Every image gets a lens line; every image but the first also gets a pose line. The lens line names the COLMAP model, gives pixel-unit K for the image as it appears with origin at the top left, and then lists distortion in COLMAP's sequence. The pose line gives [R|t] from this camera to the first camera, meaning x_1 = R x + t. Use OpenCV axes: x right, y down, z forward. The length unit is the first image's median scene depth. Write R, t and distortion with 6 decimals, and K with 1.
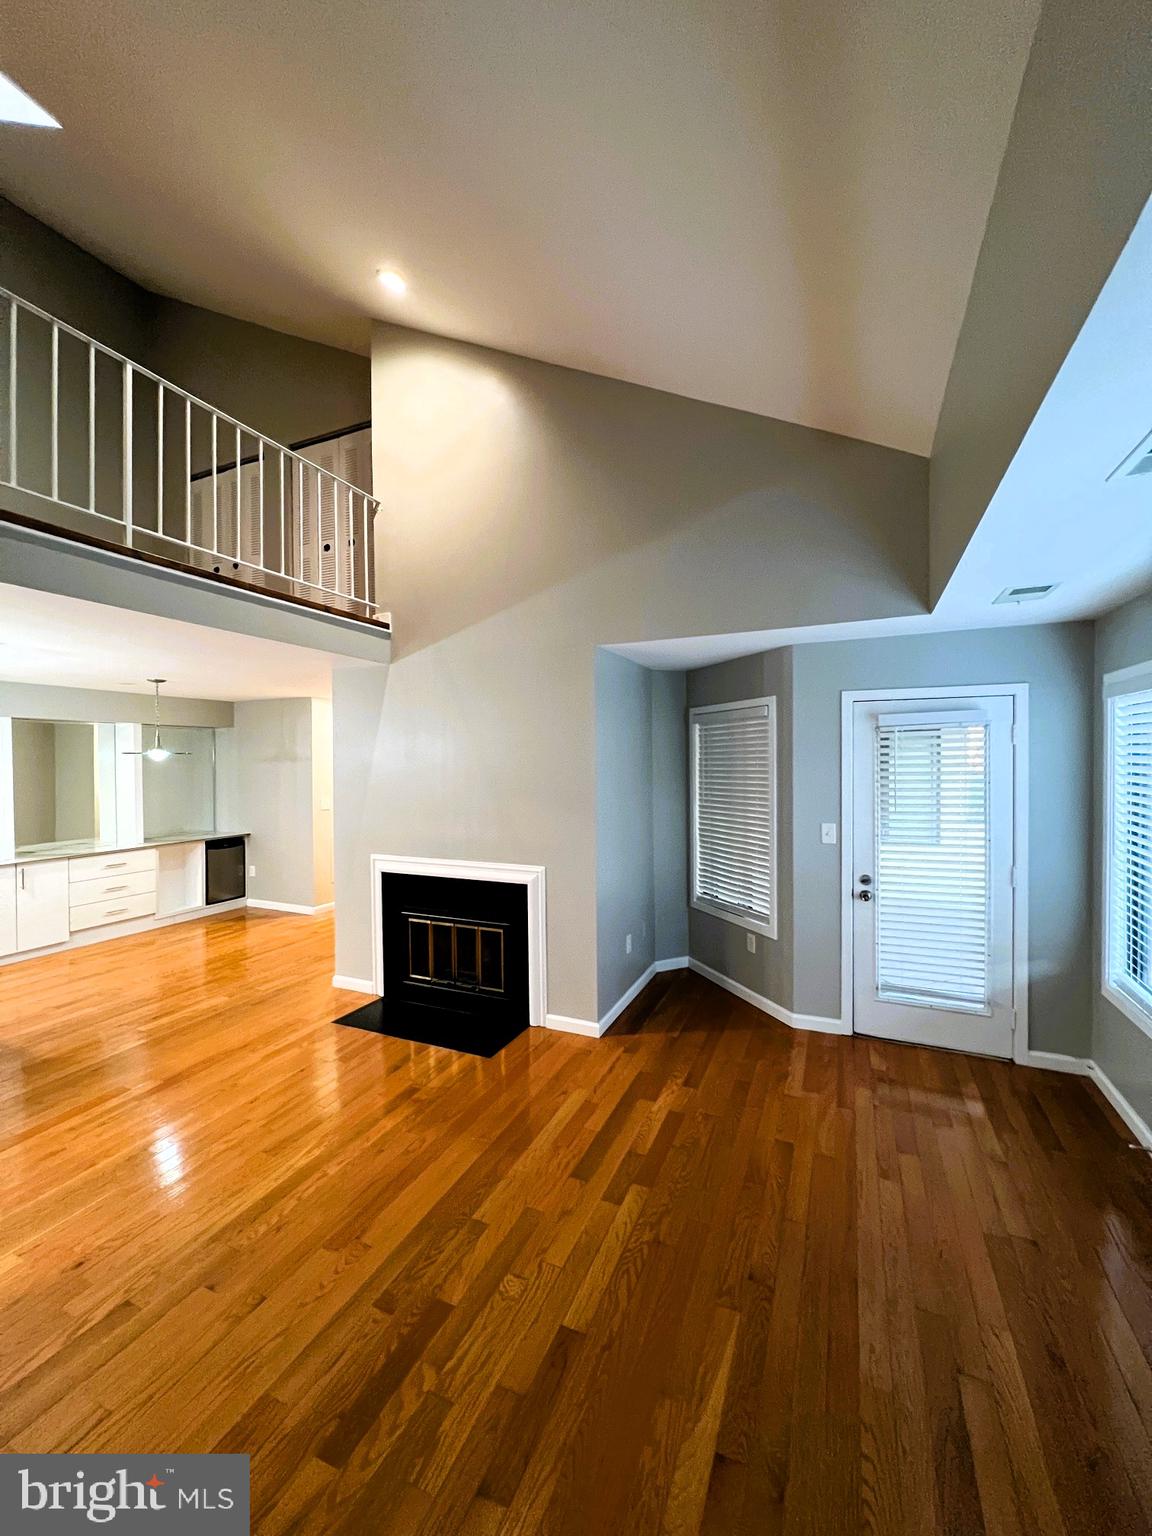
lens RADIAL K [[611.5, 0, 575.4], [0, 611.5, 762.6], [0, 0, 1]] dist [-0.002483, 0.000115]
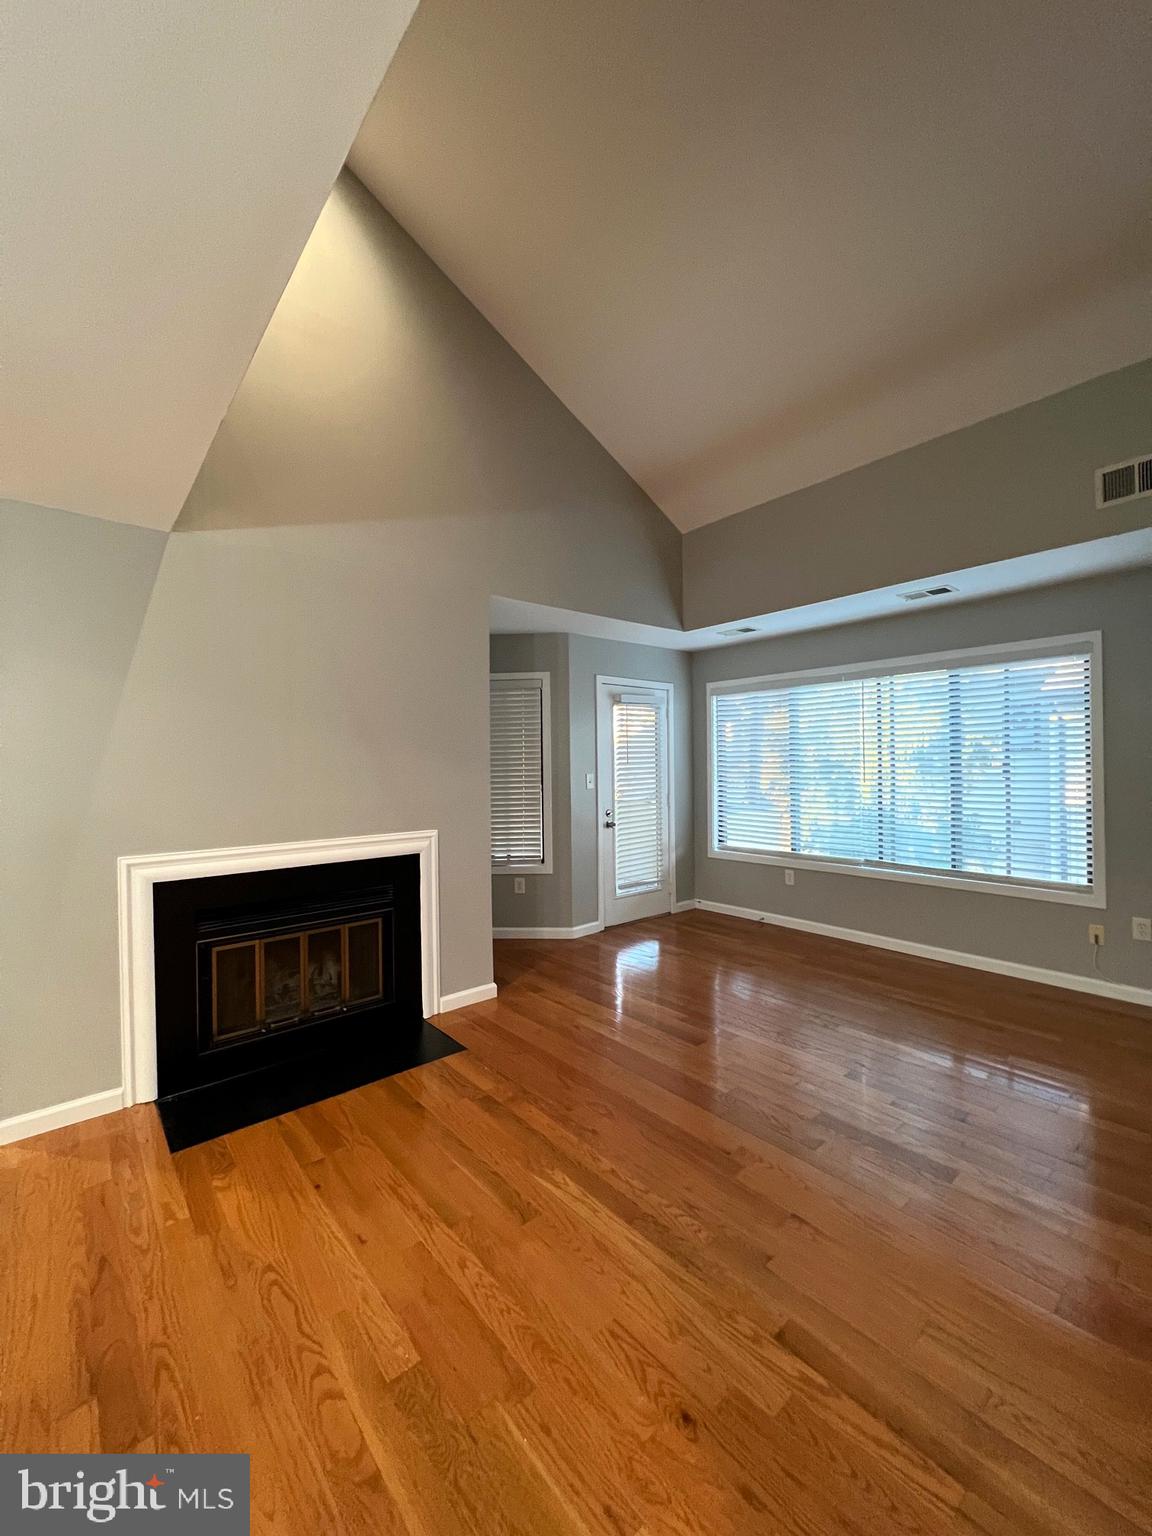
lens RADIAL K [[611.5, 0, 574.5], [0, 611.5, 768.1], [0, 0, 1]] dist [-0.002483, 0.000115]
pose [[0.435328, -0.003892, 0.900263, -0.799383], [0.014787, 0.999887, -0.002827, 0.091485], [-0.900150, 0.014543, 0.435336, 0.464071]]
